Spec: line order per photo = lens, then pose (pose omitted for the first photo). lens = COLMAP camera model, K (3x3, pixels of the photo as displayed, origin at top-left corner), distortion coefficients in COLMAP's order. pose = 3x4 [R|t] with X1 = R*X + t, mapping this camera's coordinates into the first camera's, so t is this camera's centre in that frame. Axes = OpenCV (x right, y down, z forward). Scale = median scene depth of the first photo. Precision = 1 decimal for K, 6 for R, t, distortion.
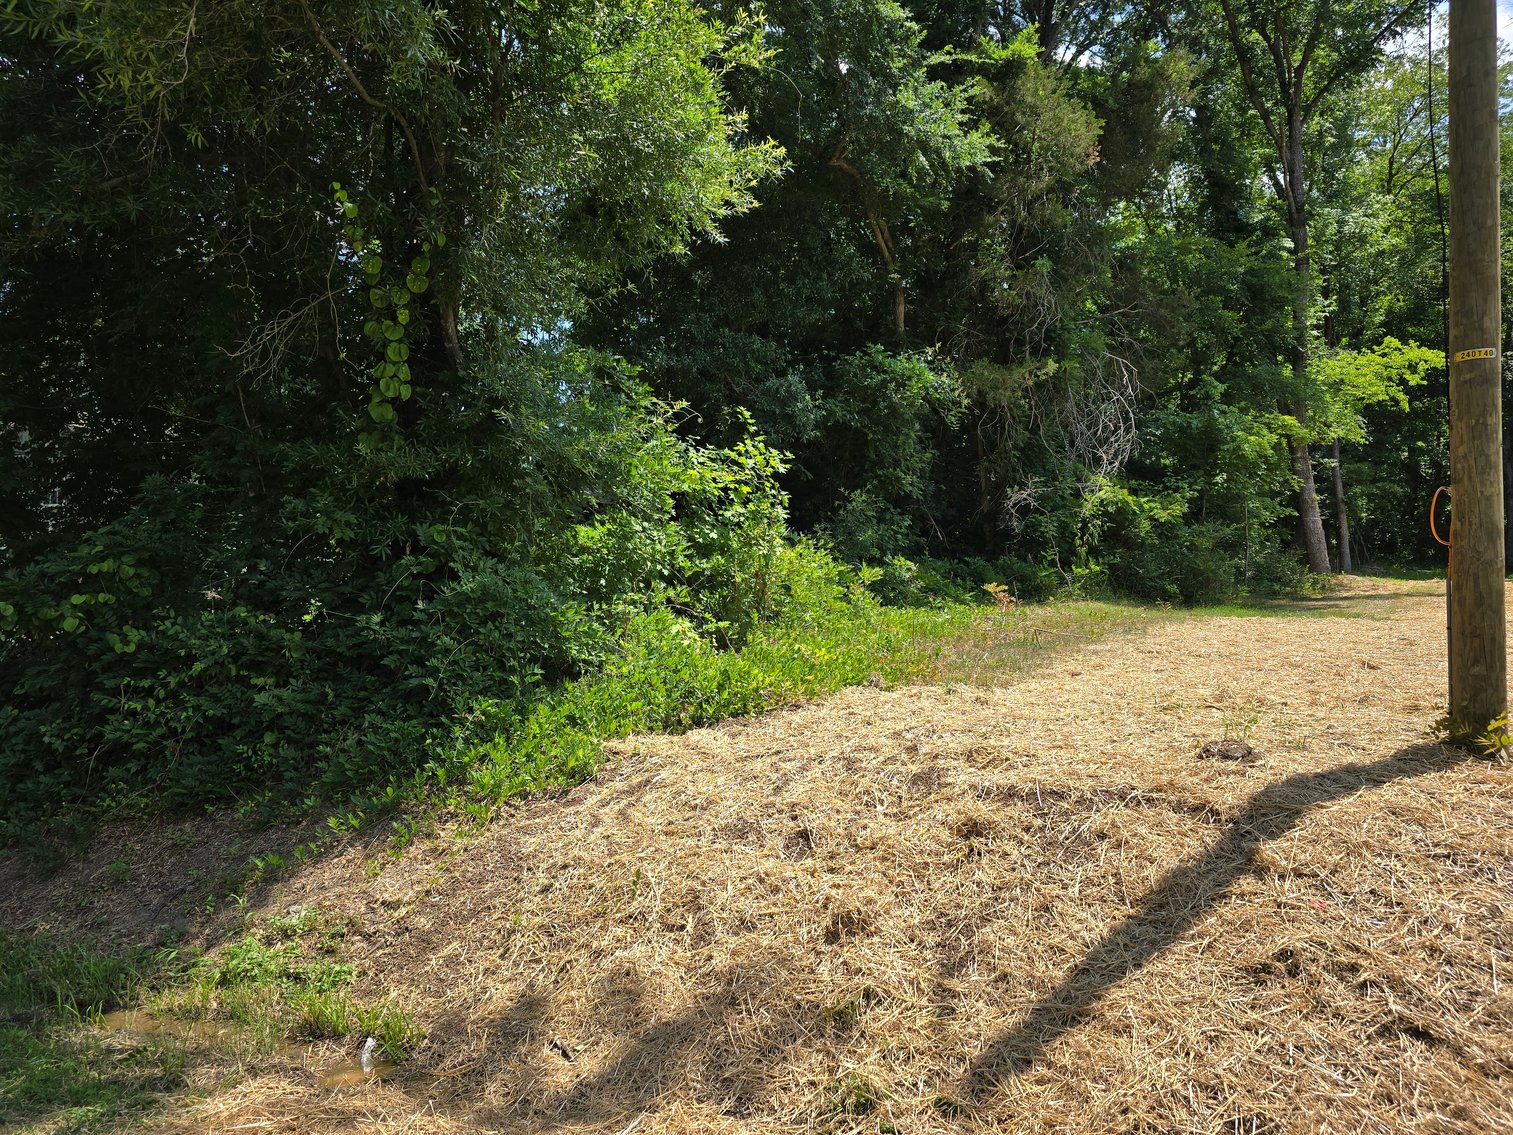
lens RADIAL K [[1000.0, 0, 756.5], [0, 1000.0, 567.5], [0, 0, 1]] dist [0.082195, -0.067265]
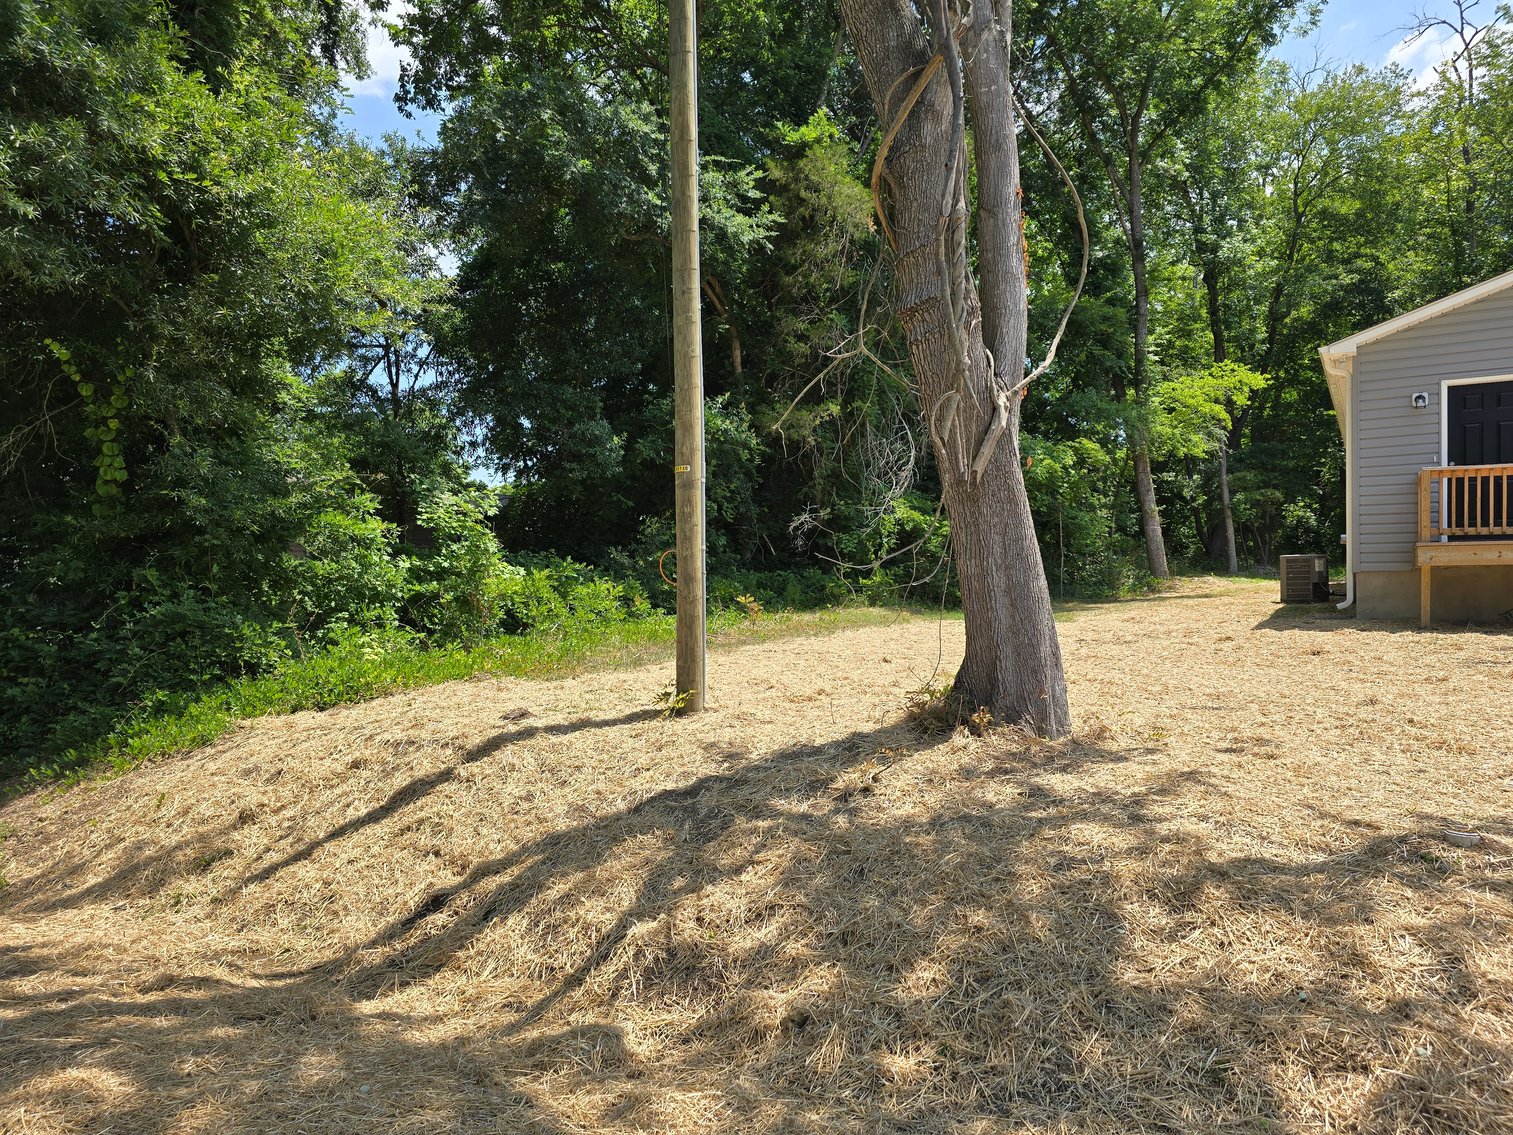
lens RADIAL K [[997.2, 0, 764.8], [0, 997.2, 586.9], [0, 0, 1]] dist [0.093659, -0.064056]
pose [[0.999062, -0.010198, -0.042086, 0.240795], [0.011040, 0.999743, 0.019821, -0.014102], [0.041873, -0.020267, 0.998917, -0.157413]]
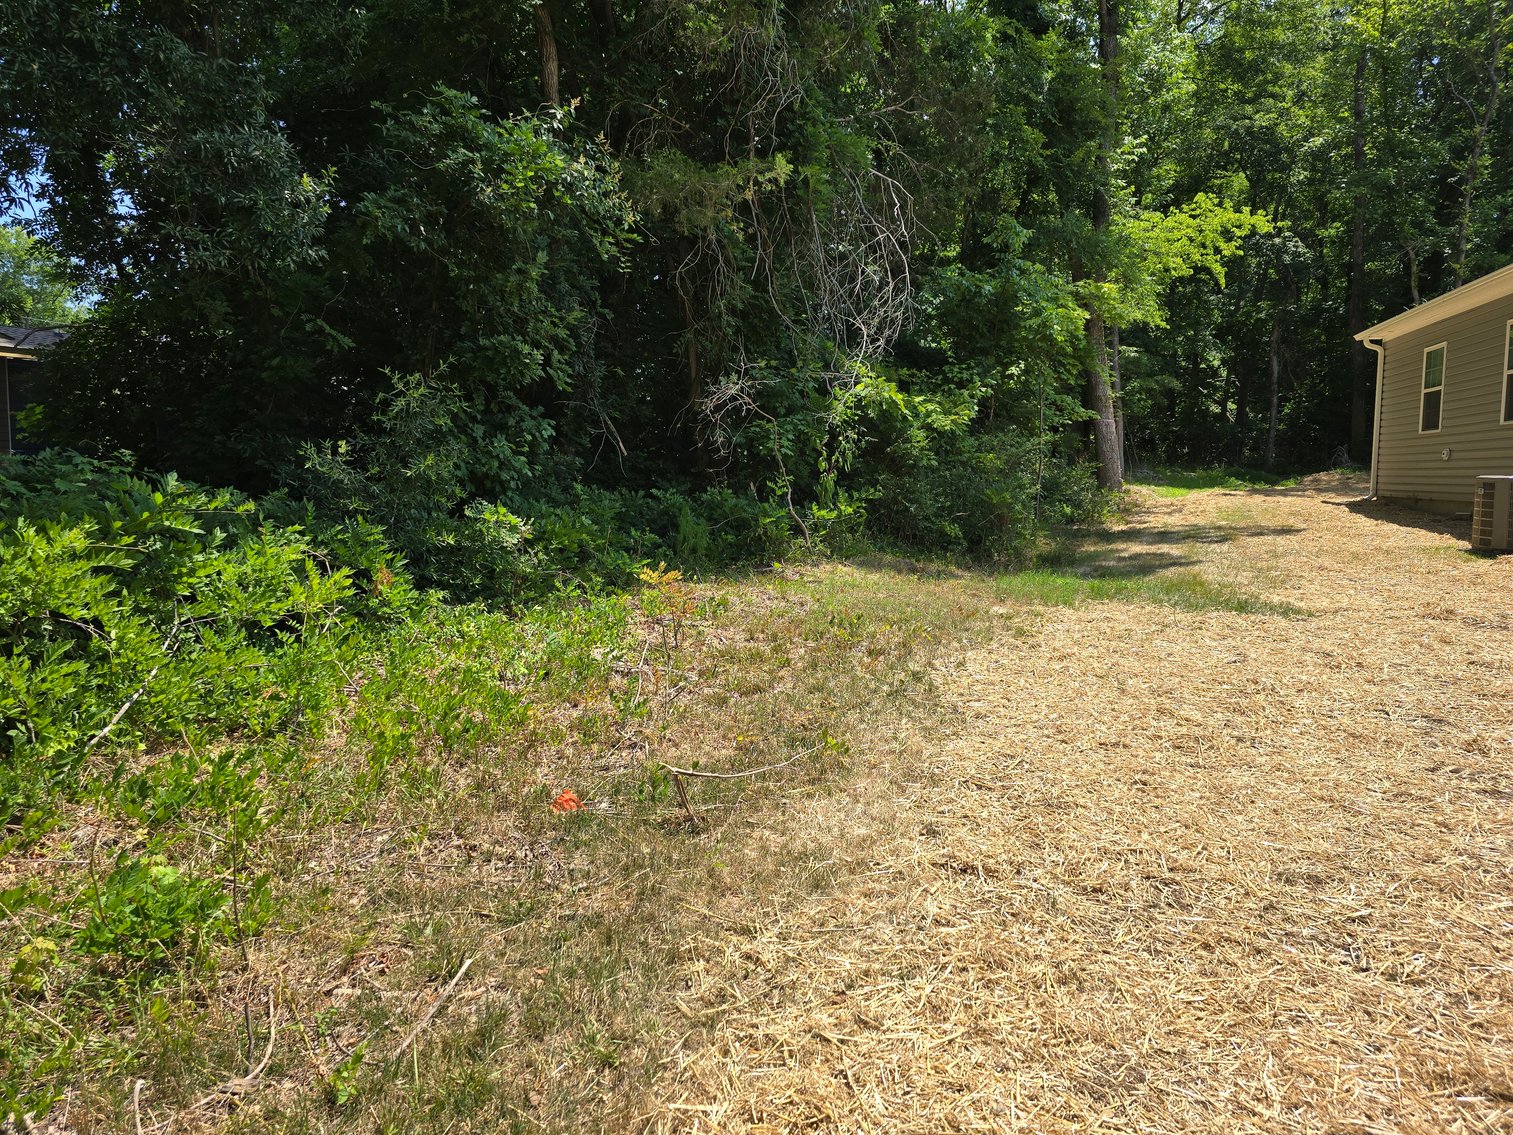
lens RADIAL K [[1000.0, 0, 756.5], [0, 1000.0, 567.5], [0, 0, 1]] dist [0.082195, -0.067265]
pose [[0.975344, -0.019019, 0.219869, 0.134876], [-0.007017, 0.993103, 0.117033, -0.034553], [-0.220578, -0.115691, 0.968484, 0.380106]]
